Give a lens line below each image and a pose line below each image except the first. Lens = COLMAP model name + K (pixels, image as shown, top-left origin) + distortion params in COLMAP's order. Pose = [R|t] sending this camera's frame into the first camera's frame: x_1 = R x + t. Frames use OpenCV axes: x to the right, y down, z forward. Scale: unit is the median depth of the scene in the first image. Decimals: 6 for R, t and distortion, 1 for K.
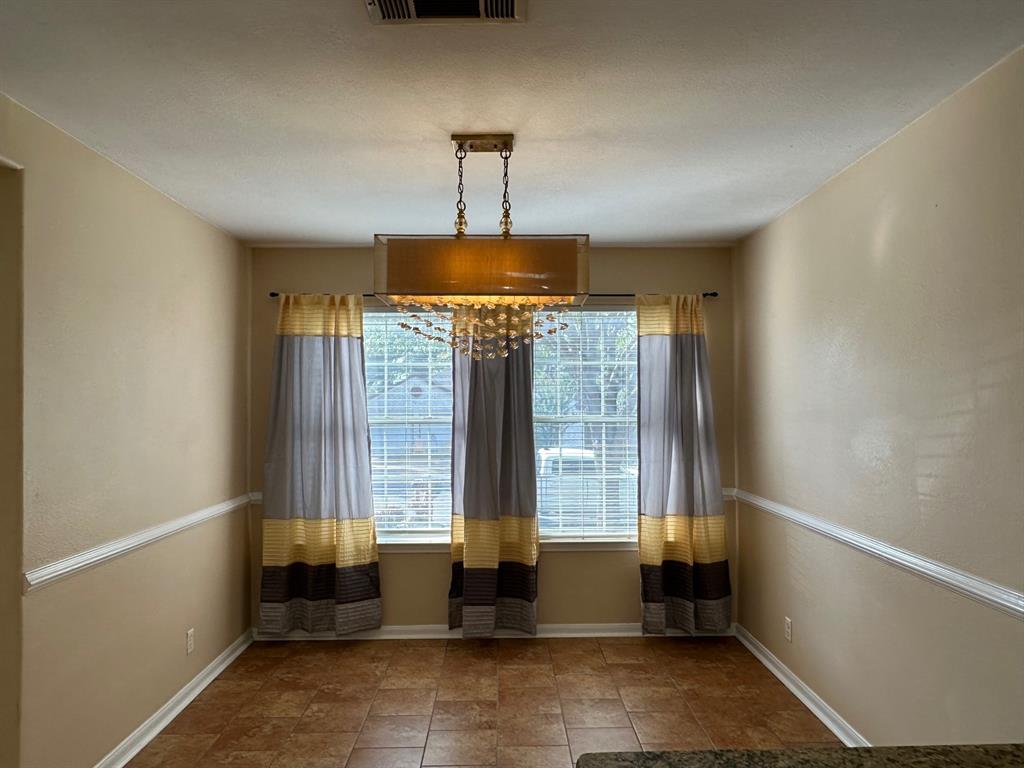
lens RADIAL K [[691.6, 0, 521.5], [0, 691.6, 388.5], [0, 0, 1]] dist [0.002504, -0.002584]
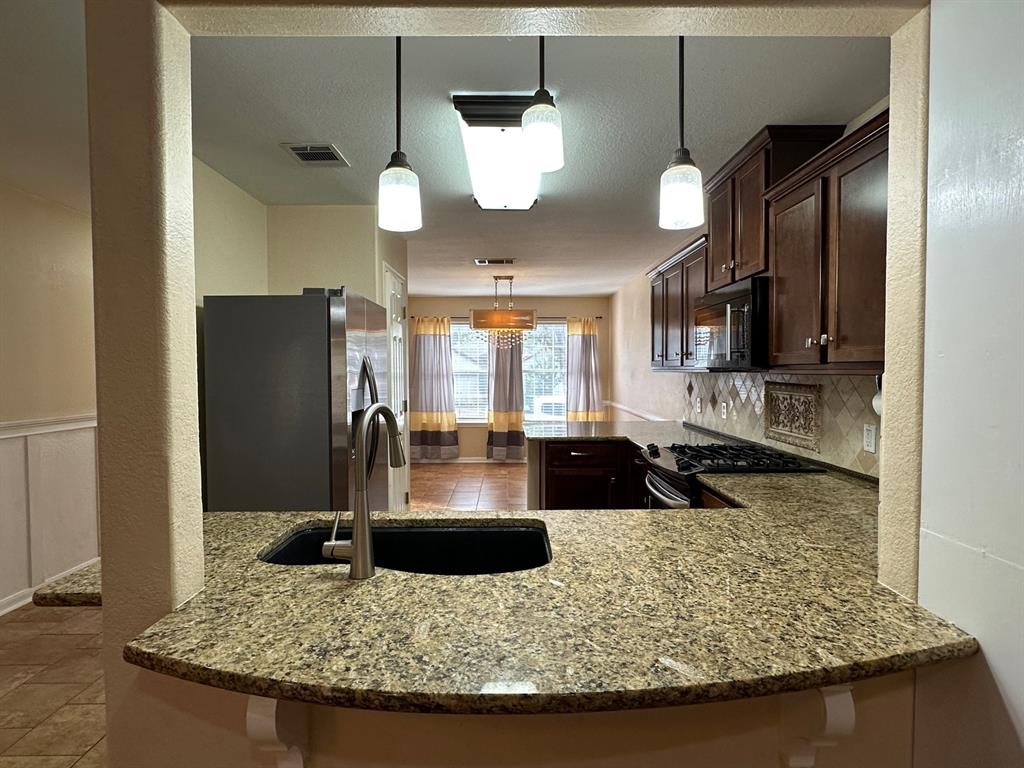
lens RADIAL K [[562.8, 0, 513.9], [0, 562.8, 384.1], [0, 0, 1]] dist [-0.003053, -0.000038]
pose [[0.999773, 0.005146, -0.020671, 0.027248], [-0.004170, 0.998885, 0.047025, -0.000289], [0.020890, -0.046928, 0.998680, -0.937360]]
